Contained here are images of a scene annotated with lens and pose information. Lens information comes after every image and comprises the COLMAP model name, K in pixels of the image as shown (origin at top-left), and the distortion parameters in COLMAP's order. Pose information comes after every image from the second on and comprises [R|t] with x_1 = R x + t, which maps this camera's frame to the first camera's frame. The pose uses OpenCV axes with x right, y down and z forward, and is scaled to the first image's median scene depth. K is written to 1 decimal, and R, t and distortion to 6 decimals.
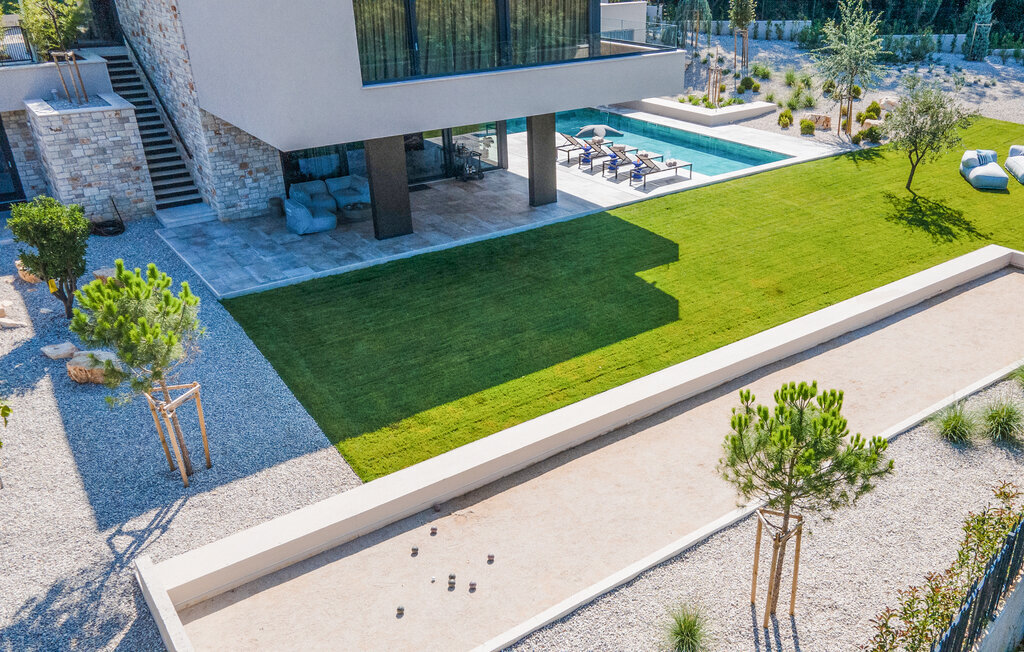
lens RADIAL K [[841.1, 0, 512.0], [0, 841.1, 326.0], [0, 0, 1]] dist [0.008234, 0.001530]
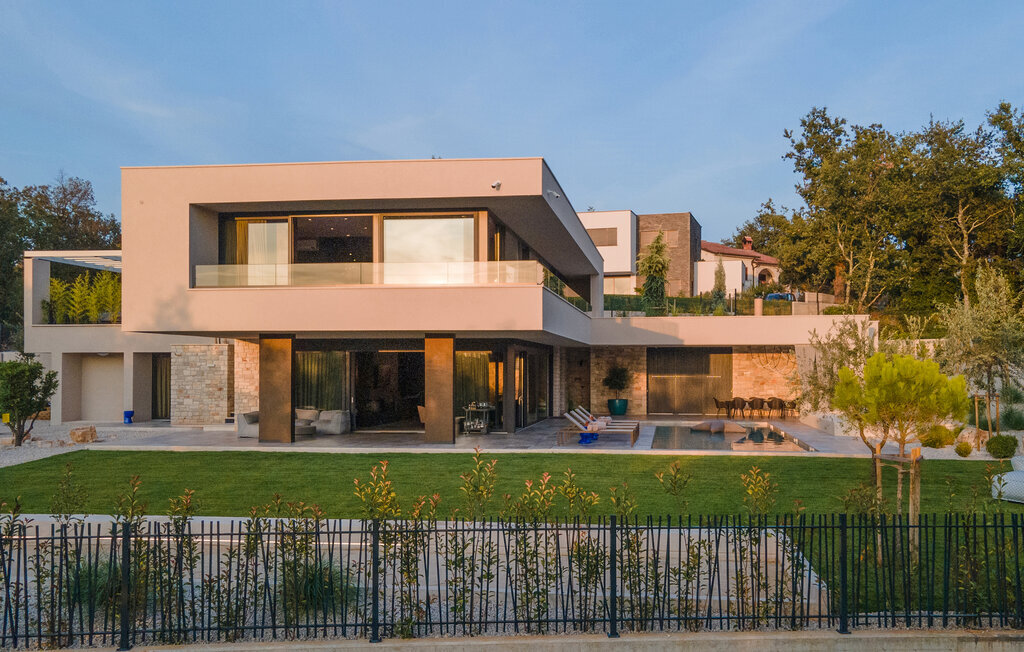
lens RADIAL K [[841.1, 0, 512.0], [0, 841.1, 326.0], [0, 0, 1]] dist [0.008234, 0.001530]
pose [[0.750765, 0.017839, -0.660328, 0.774892], [-0.287208, 0.909019, -0.301986, -0.011405], [0.594864, 0.416373, 0.687583, 0.332358]]
